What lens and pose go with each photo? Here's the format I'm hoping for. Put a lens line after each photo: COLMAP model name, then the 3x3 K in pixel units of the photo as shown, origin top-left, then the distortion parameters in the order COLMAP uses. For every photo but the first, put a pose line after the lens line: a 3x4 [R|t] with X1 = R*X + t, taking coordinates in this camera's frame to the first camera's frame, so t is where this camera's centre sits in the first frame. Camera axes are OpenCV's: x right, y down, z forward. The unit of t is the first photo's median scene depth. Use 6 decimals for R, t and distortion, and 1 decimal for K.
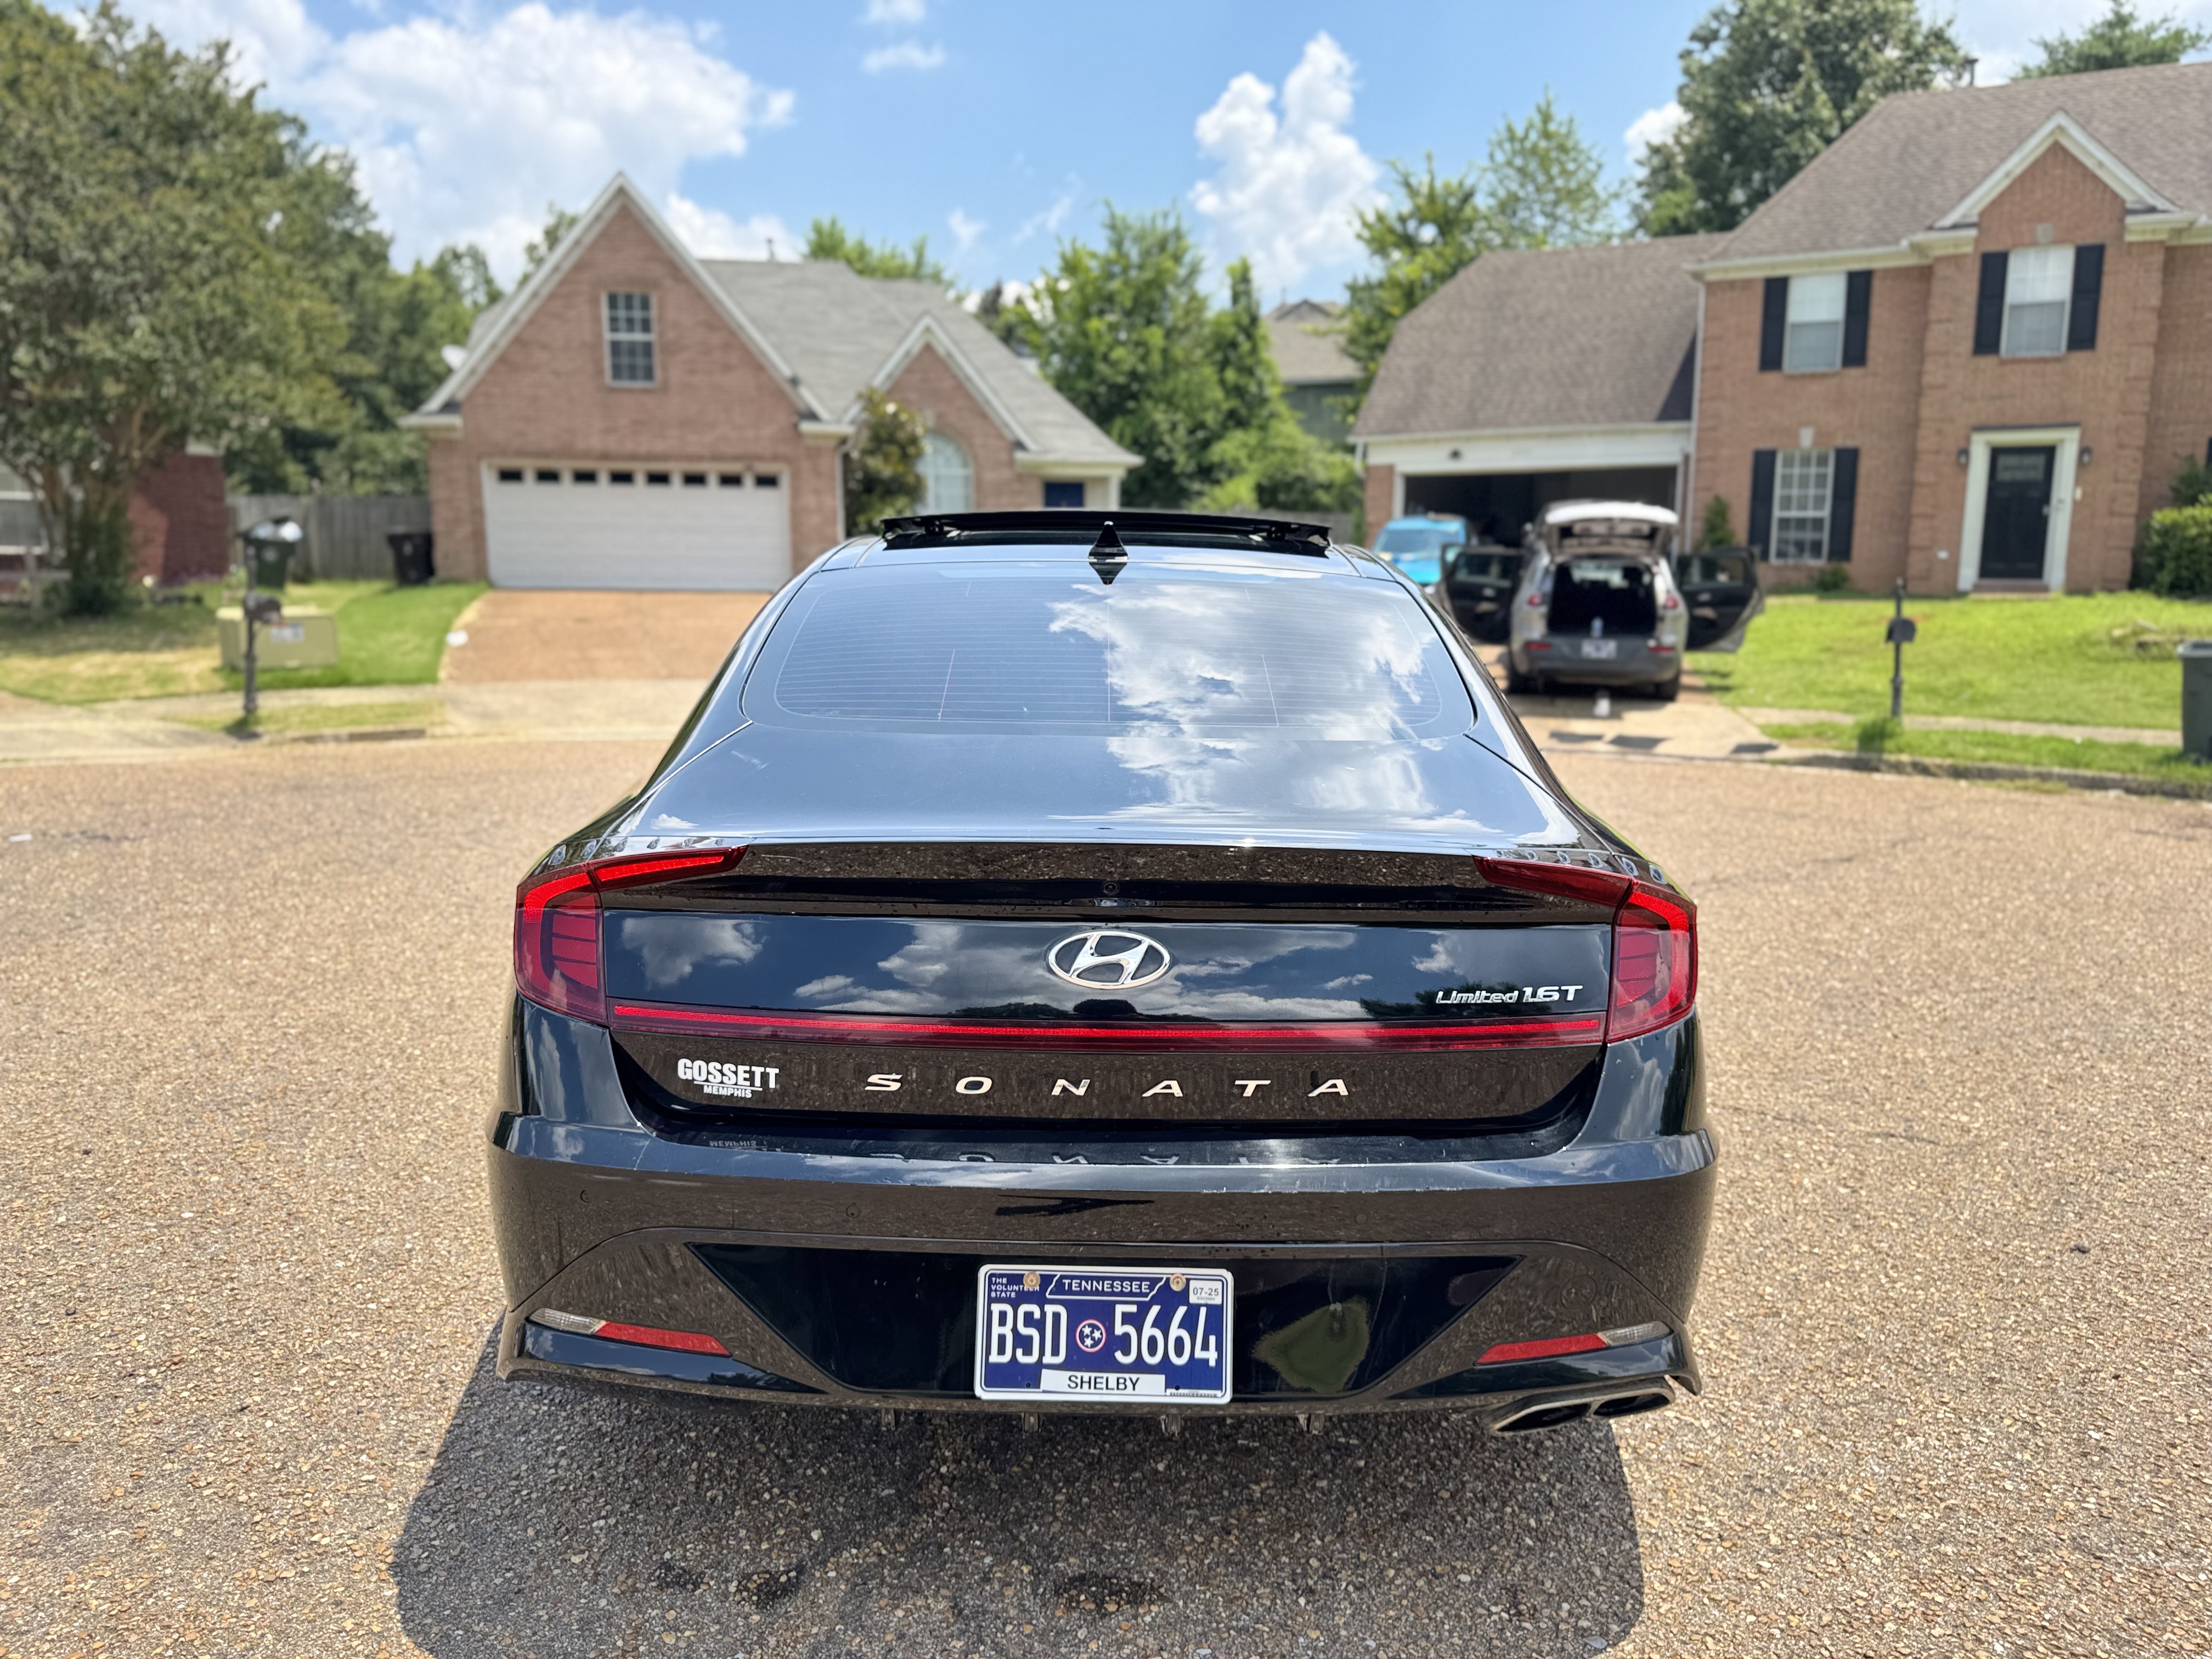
lens RADIAL K [[1576.4, 0, 1111.2], [0, 1576.4, 833.3], [0, 0, 1]] dist [0.054568, -0.067269]
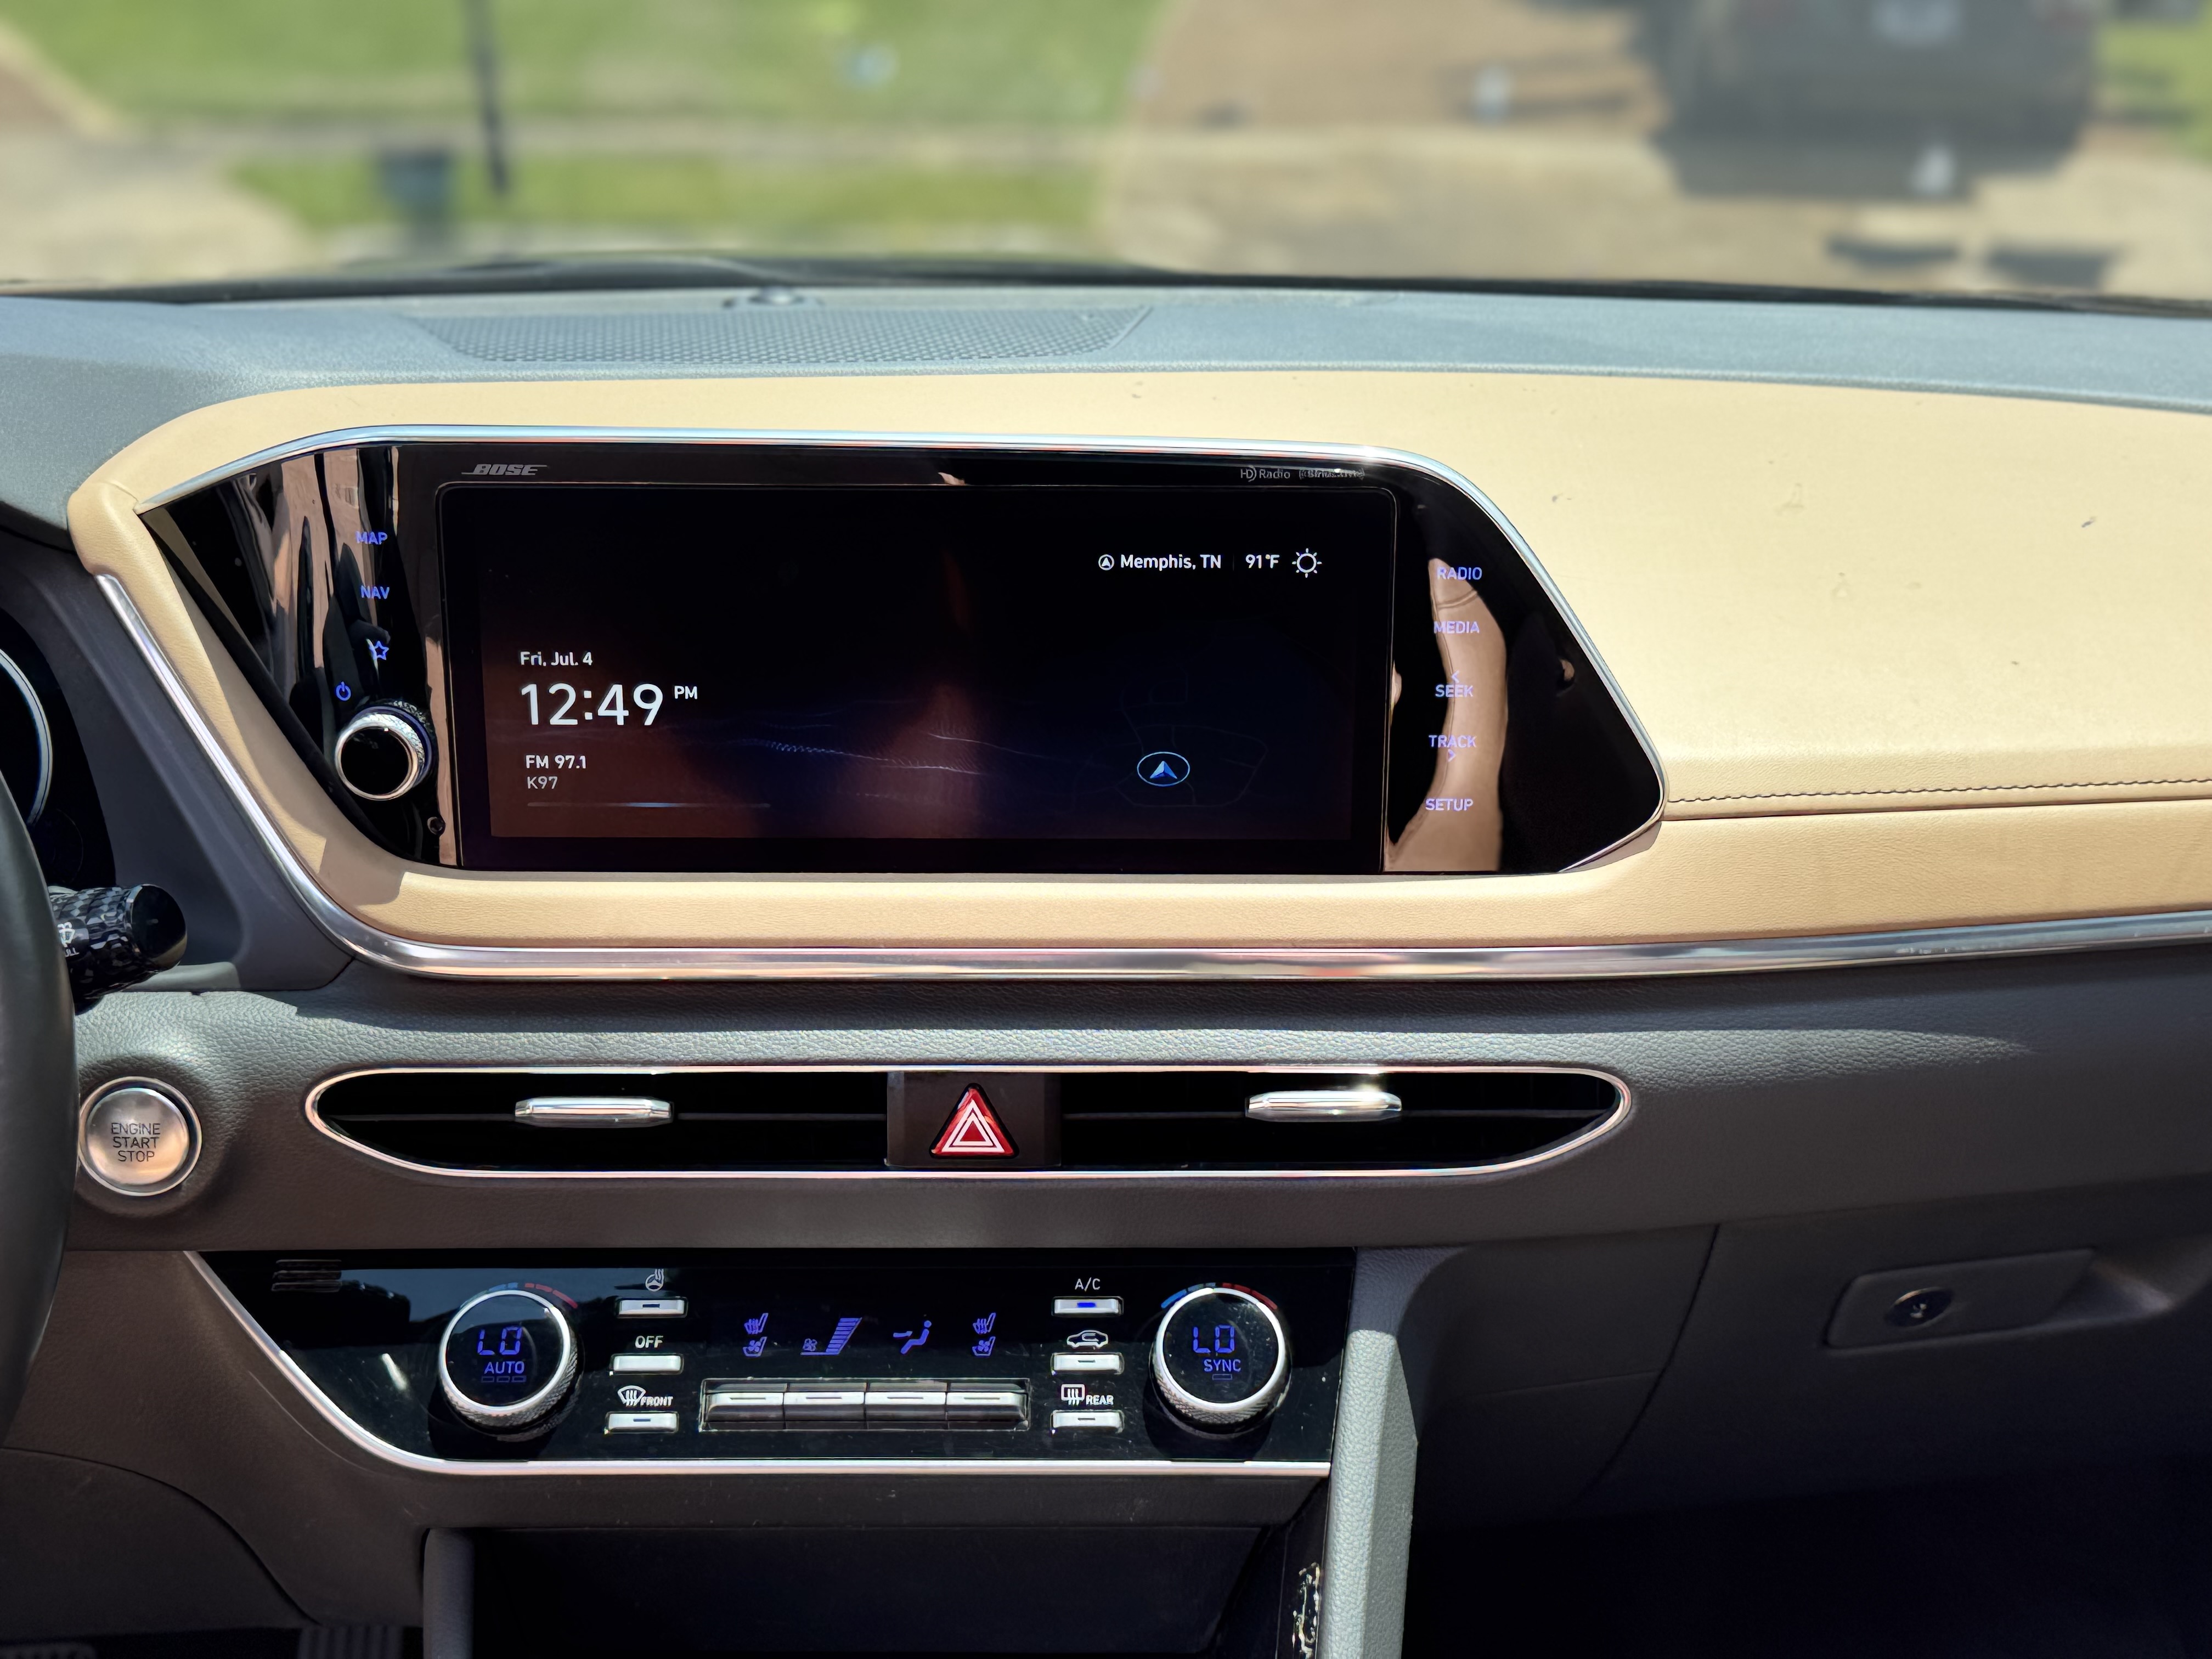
lens RADIAL K [[2980.2, 0, 1083.9], [0, 2980.2, 813.7], [0, 0, 1]] dist [0.122796, 0.000000]
pose [[0.991410, -0.045514, 0.122616, -0.006144], [0.027862, 0.989473, 0.142009, -0.031770], [-0.127789, -0.137373, 0.982242, 0.237654]]
